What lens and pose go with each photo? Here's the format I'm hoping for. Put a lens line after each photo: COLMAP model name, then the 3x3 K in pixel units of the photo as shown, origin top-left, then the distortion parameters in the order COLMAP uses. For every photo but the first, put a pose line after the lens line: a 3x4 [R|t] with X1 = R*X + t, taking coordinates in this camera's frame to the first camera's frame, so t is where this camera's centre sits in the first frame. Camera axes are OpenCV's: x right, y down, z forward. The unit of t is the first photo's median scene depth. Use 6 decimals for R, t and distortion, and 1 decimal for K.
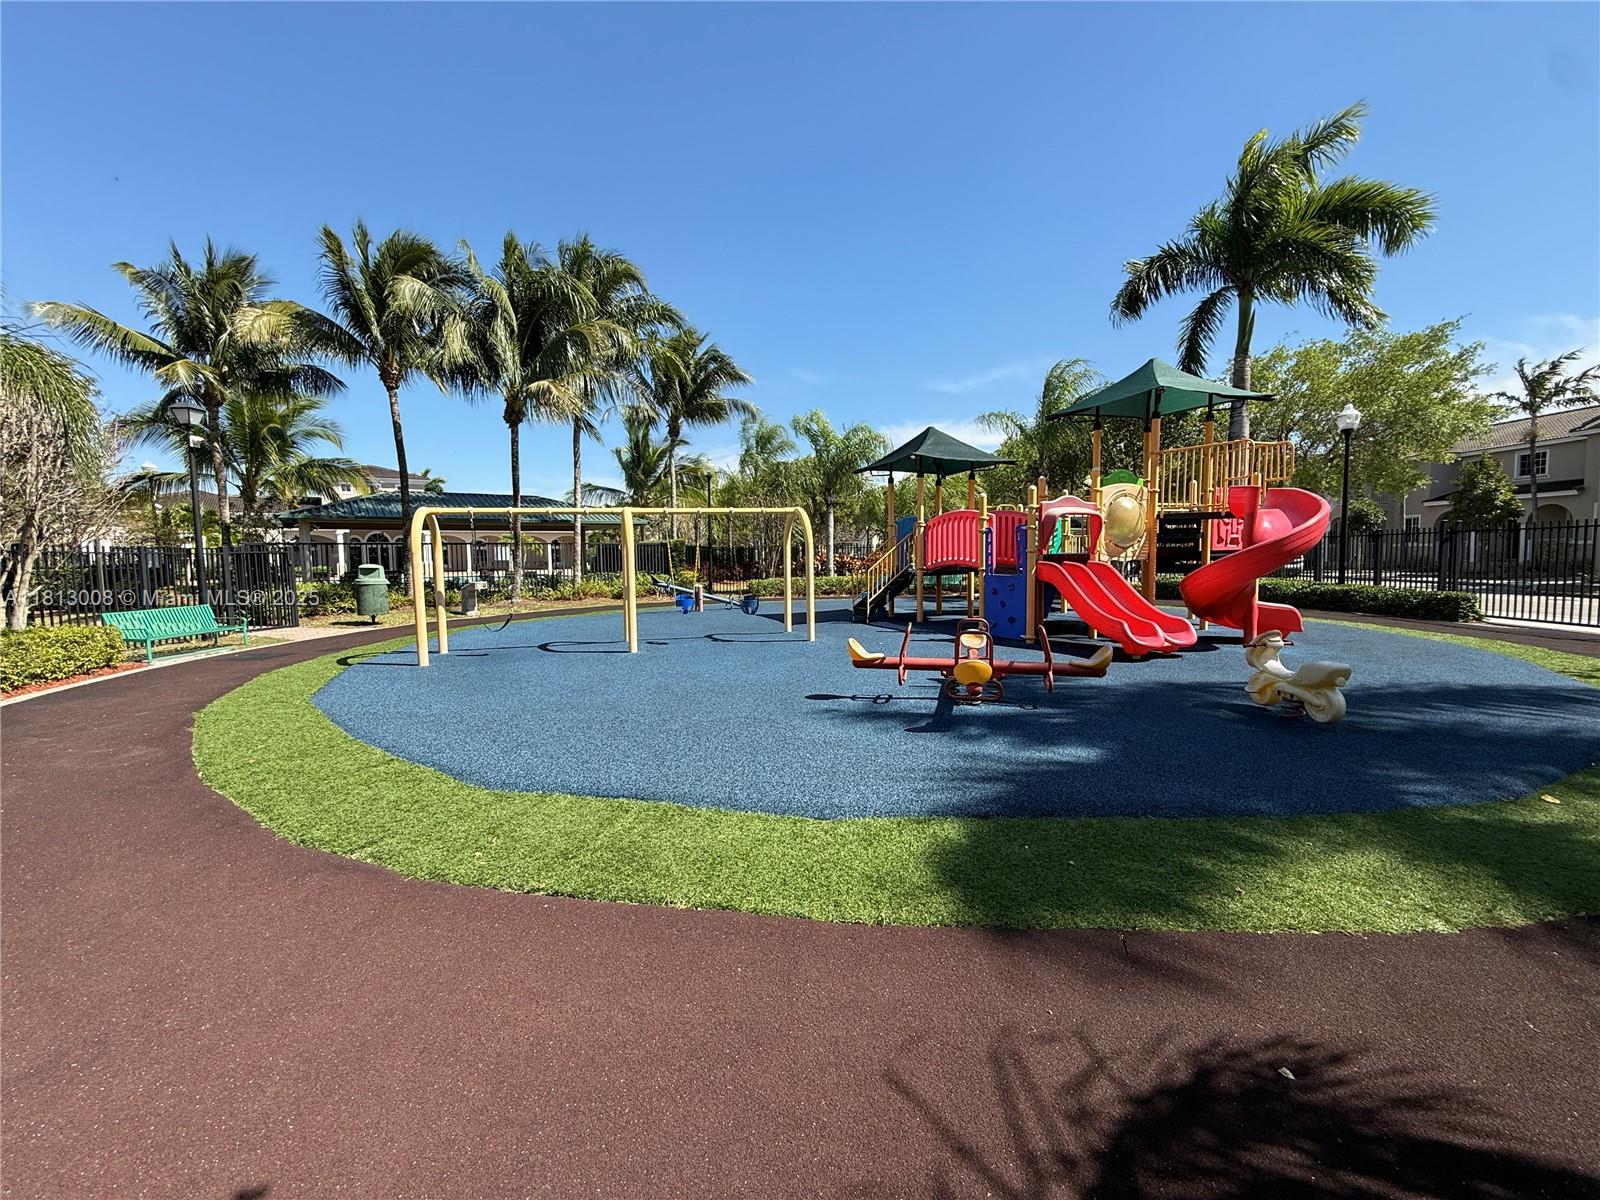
lens RADIAL K [[644.0, 0, 799.3], [0, 644.0, 599.3], [0, 0, 1]] dist [0.004467, 0.000287]
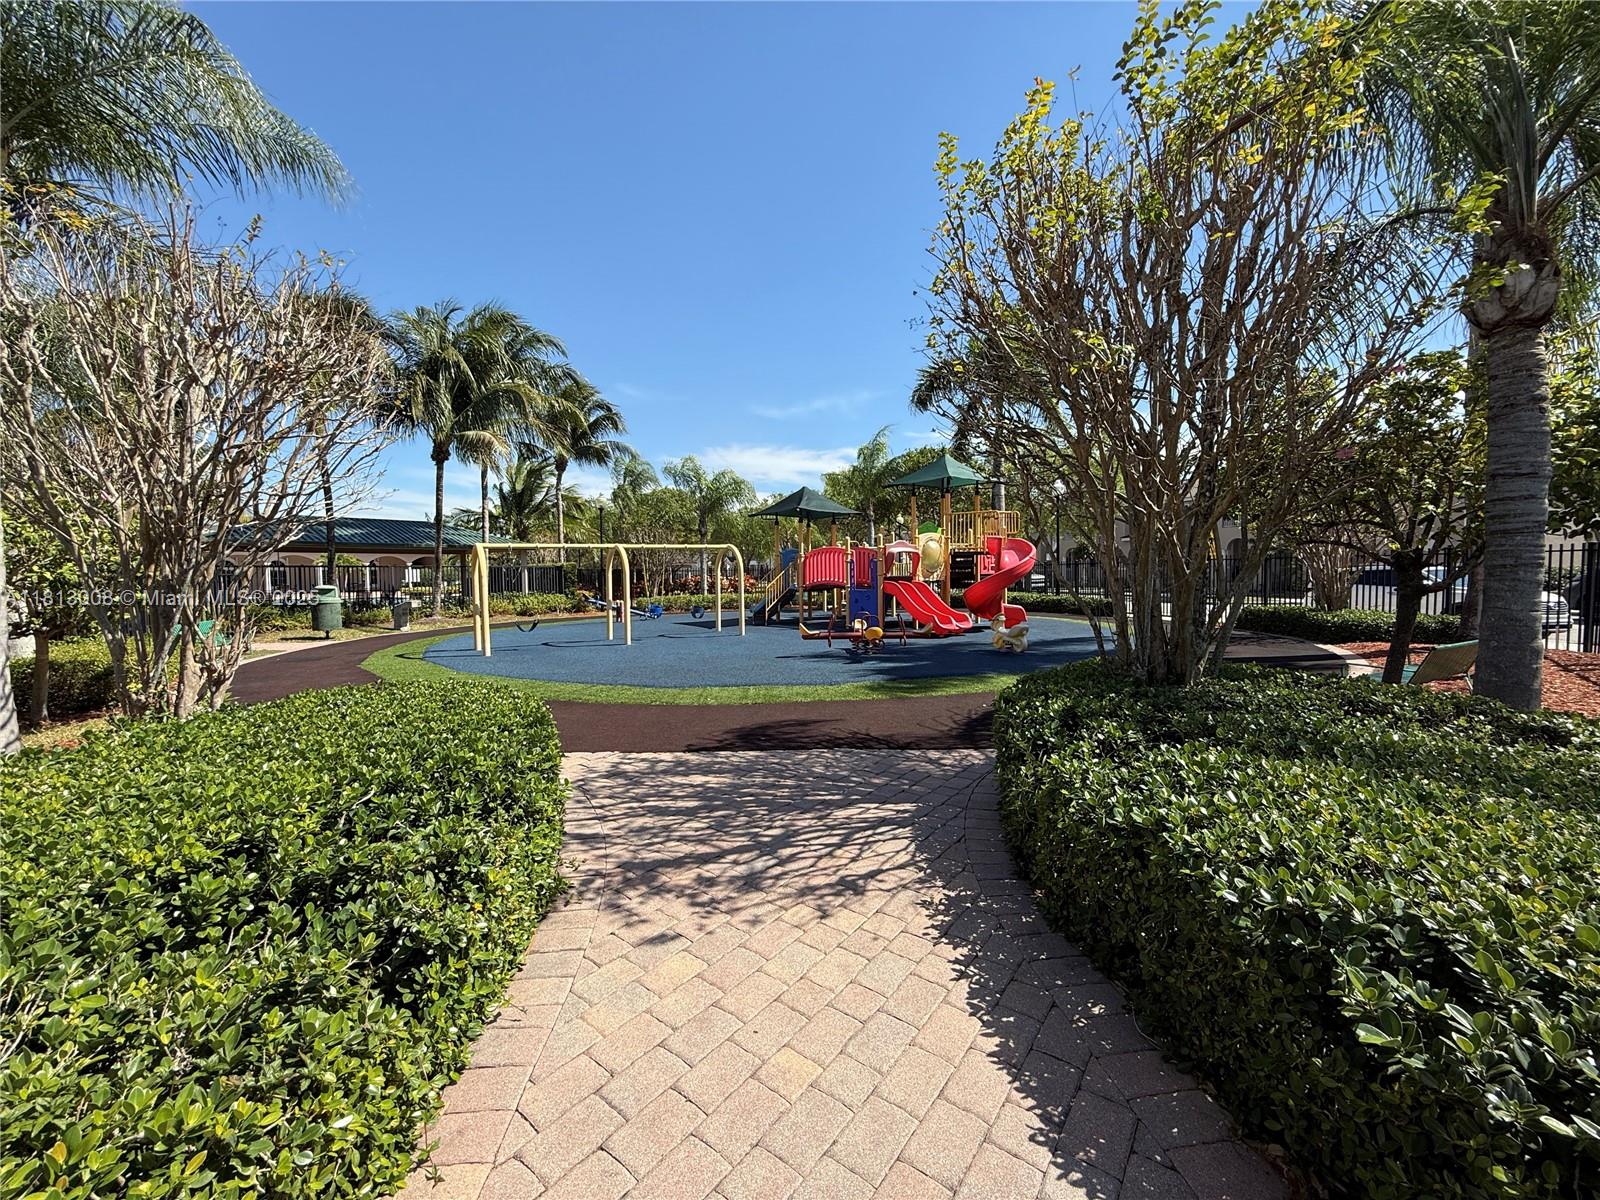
lens RADIAL K [[644.0, 0, 800.9], [0, 644.0, 599.2], [0, 0, 1]] dist [0.004467, 0.000287]
pose [[0.960153, -0.010370, 0.279283, -0.209408], [0.019846, 0.999318, -0.031126, 0.024293], [-0.278770, 0.035429, 0.959704, -0.361093]]
